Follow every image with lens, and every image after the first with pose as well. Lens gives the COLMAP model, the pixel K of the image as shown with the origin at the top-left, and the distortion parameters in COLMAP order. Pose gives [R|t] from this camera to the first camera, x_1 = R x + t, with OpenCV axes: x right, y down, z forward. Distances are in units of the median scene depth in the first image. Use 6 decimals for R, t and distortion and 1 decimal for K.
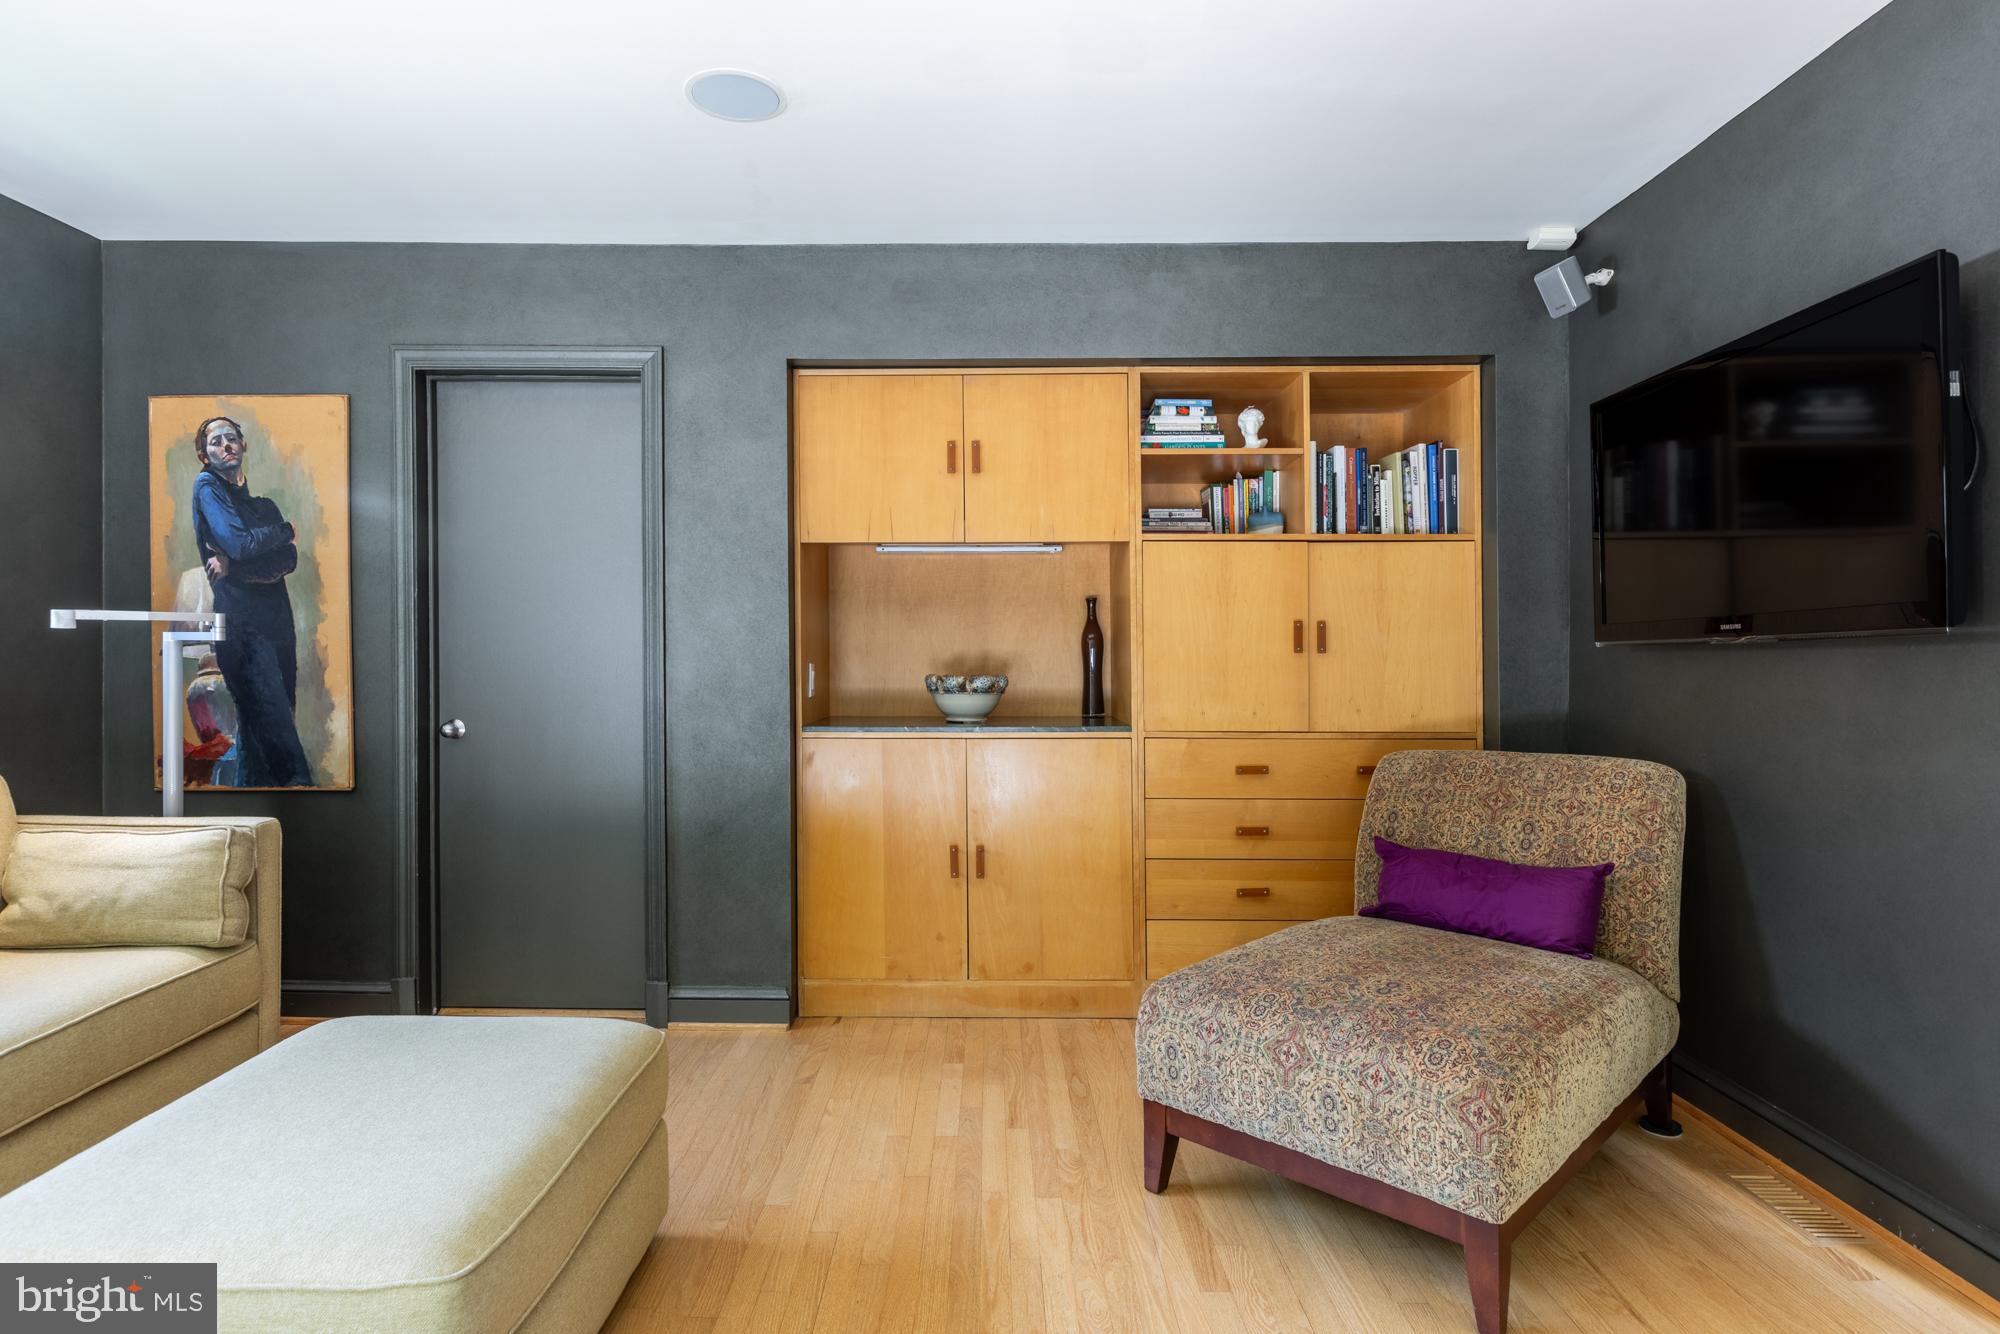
lens RADIAL K [[1060.2, 0, 1000.0], [0, 1060.2, 667.0], [0, 0, 1]] dist [-0.003936, -0.001154]
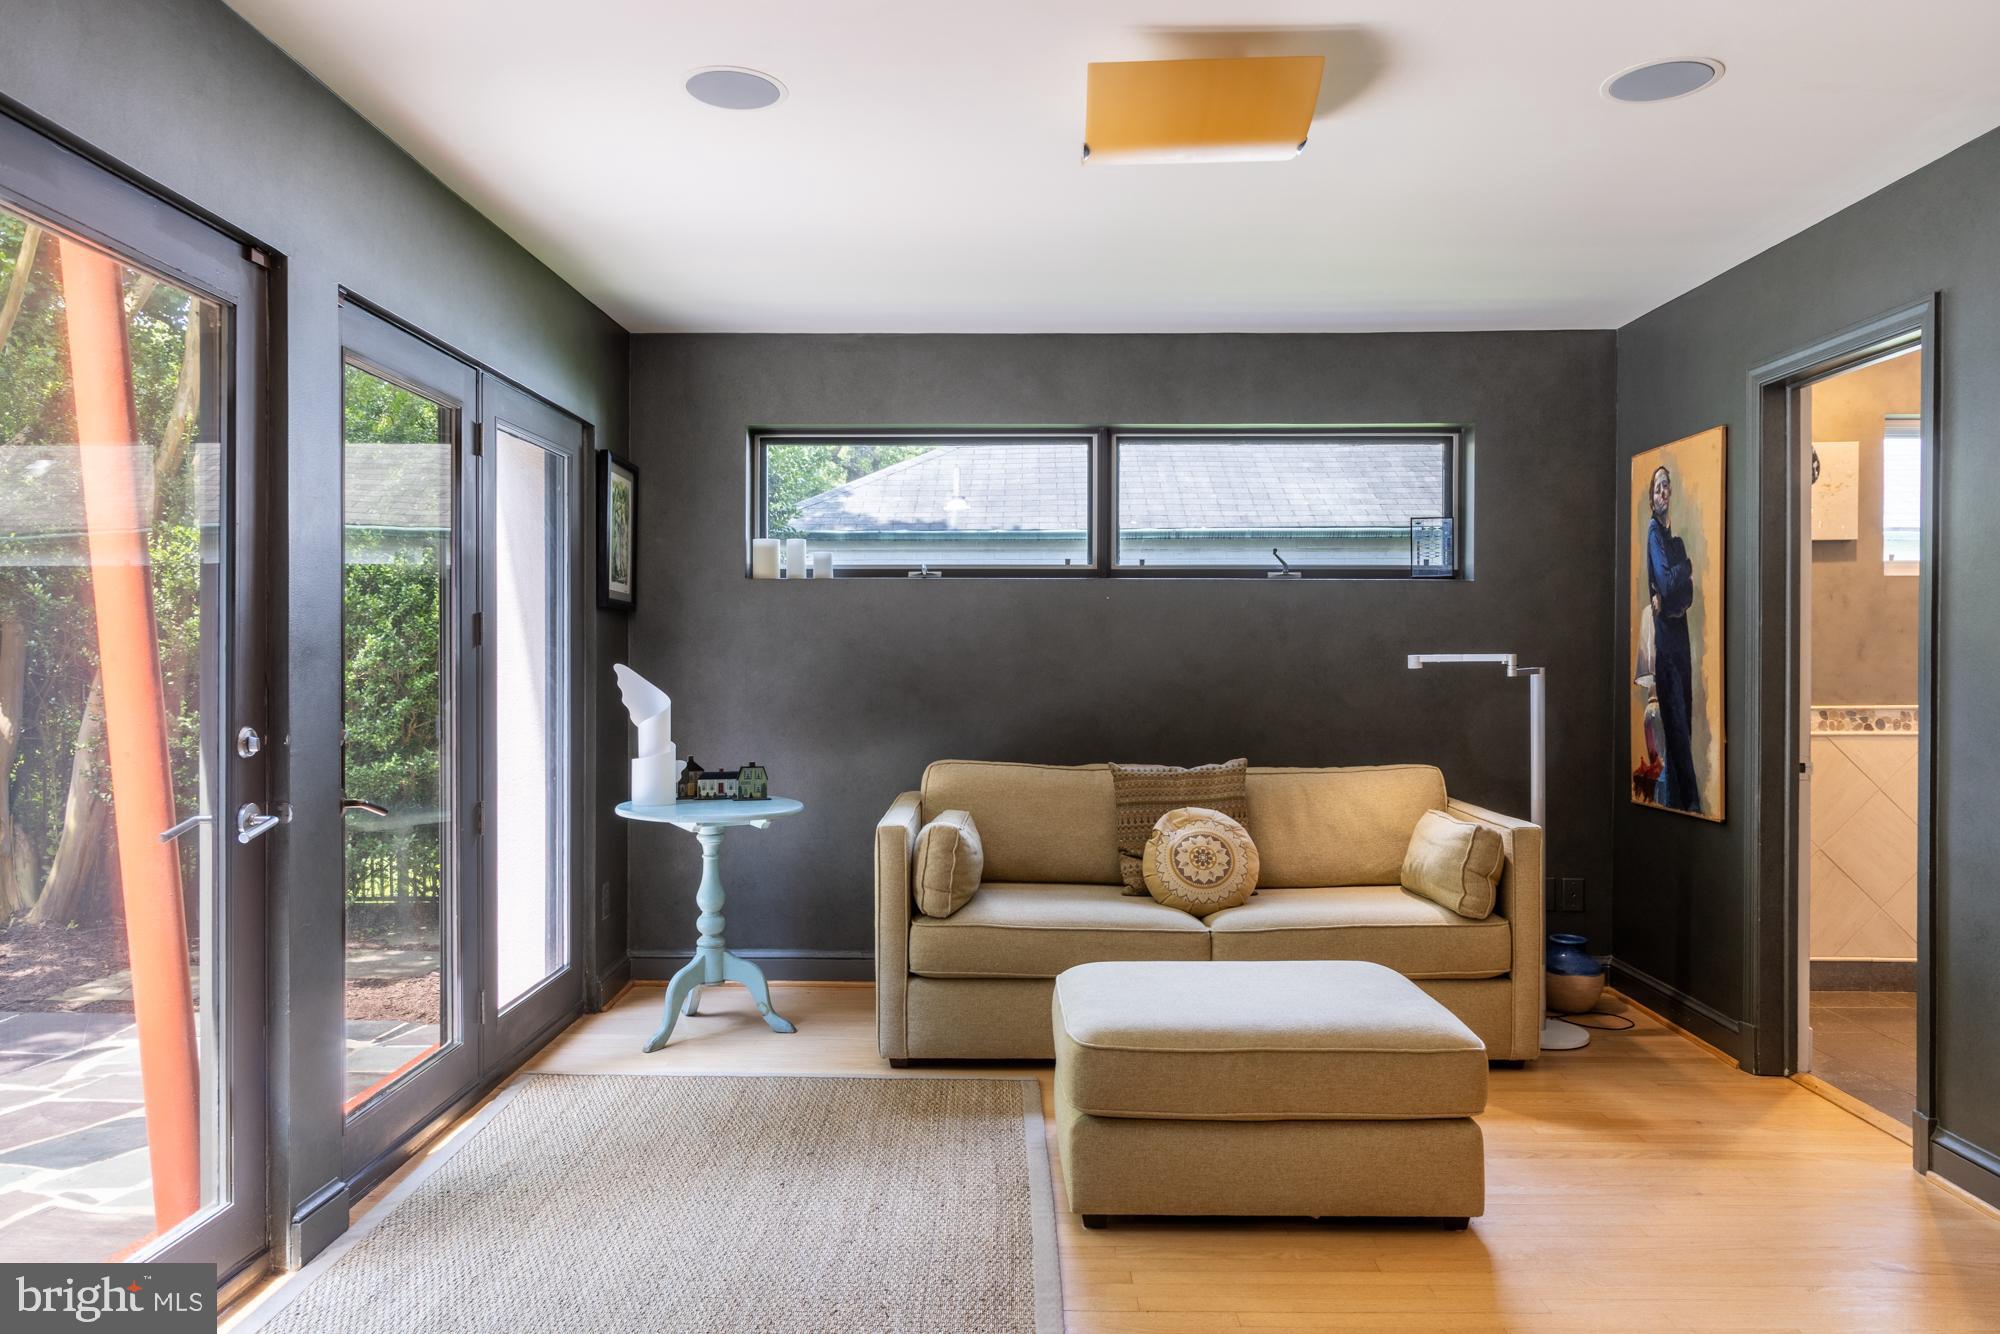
lens RADIAL K [[1392.0, 0, 1000.0], [0, 1392.0, 667.0], [0, 0, 1]] dist [-0.002225, -0.000804]
pose [[-0.013535, 0.003271, -0.999903, 0.710525], [-0.006641, 0.999972, 0.003361, -0.029551], [0.999886, 0.006686, -0.013513, 0.338817]]
